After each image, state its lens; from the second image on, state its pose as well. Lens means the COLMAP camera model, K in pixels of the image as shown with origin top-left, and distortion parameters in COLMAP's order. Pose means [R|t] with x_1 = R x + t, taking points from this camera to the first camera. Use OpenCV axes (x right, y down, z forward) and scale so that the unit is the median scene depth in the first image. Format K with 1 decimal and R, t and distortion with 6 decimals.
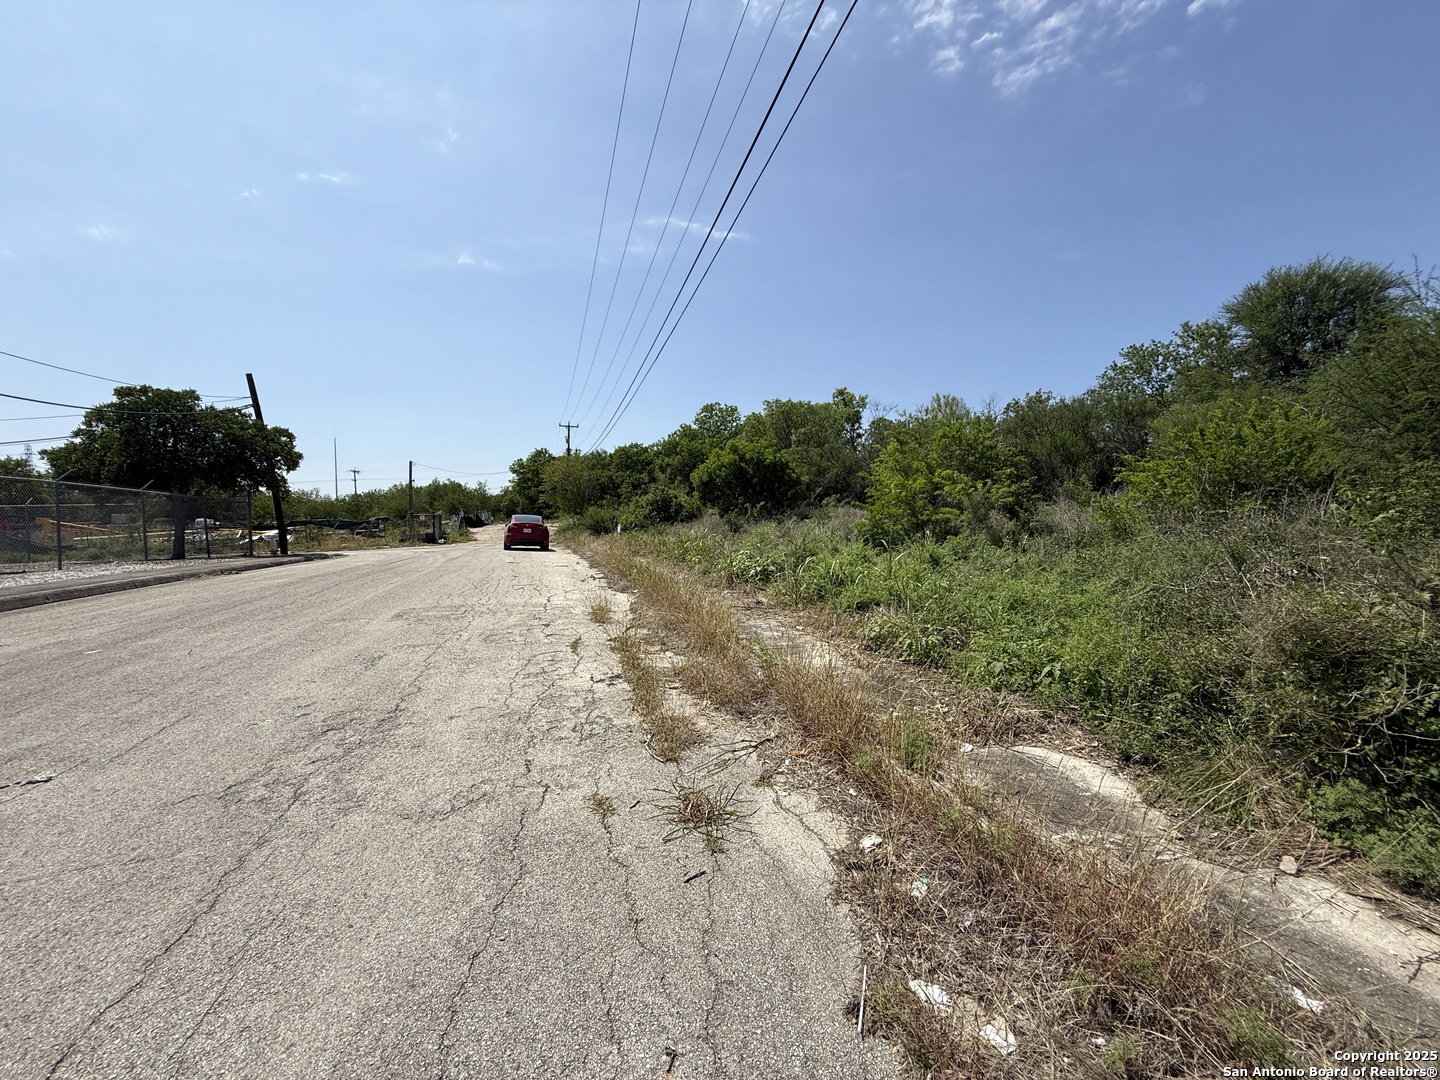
lens RADIAL K [[570.0, 0, 725.3], [0, 570.0, 536.6], [0, 0, 1]] dist [-0.002700, 0.000054]
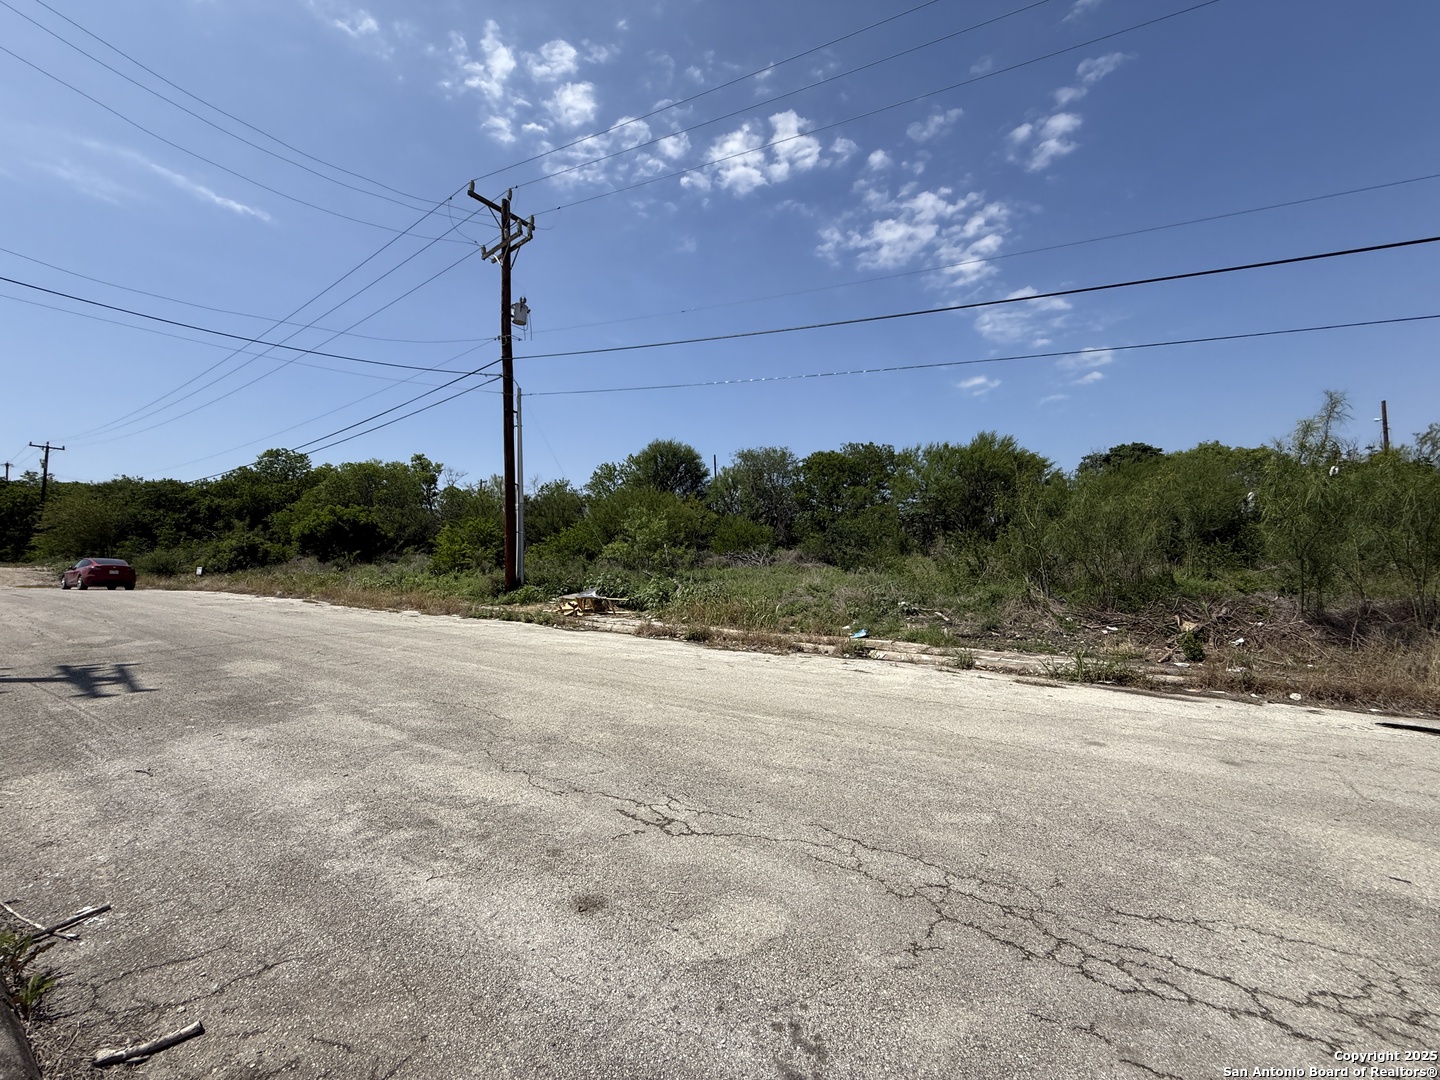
lens RADIAL K [[570.0, 0, 718.1], [0, 570.0, 536.4], [0, 0, 1]] dist [-0.002700, 0.000054]
pose [[0.772426, 0.030798, 0.634357, -0.110264], [0.018091, 0.997351, -0.070450, 0.015730], [-0.634847, 0.065894, 0.769823, -0.521608]]
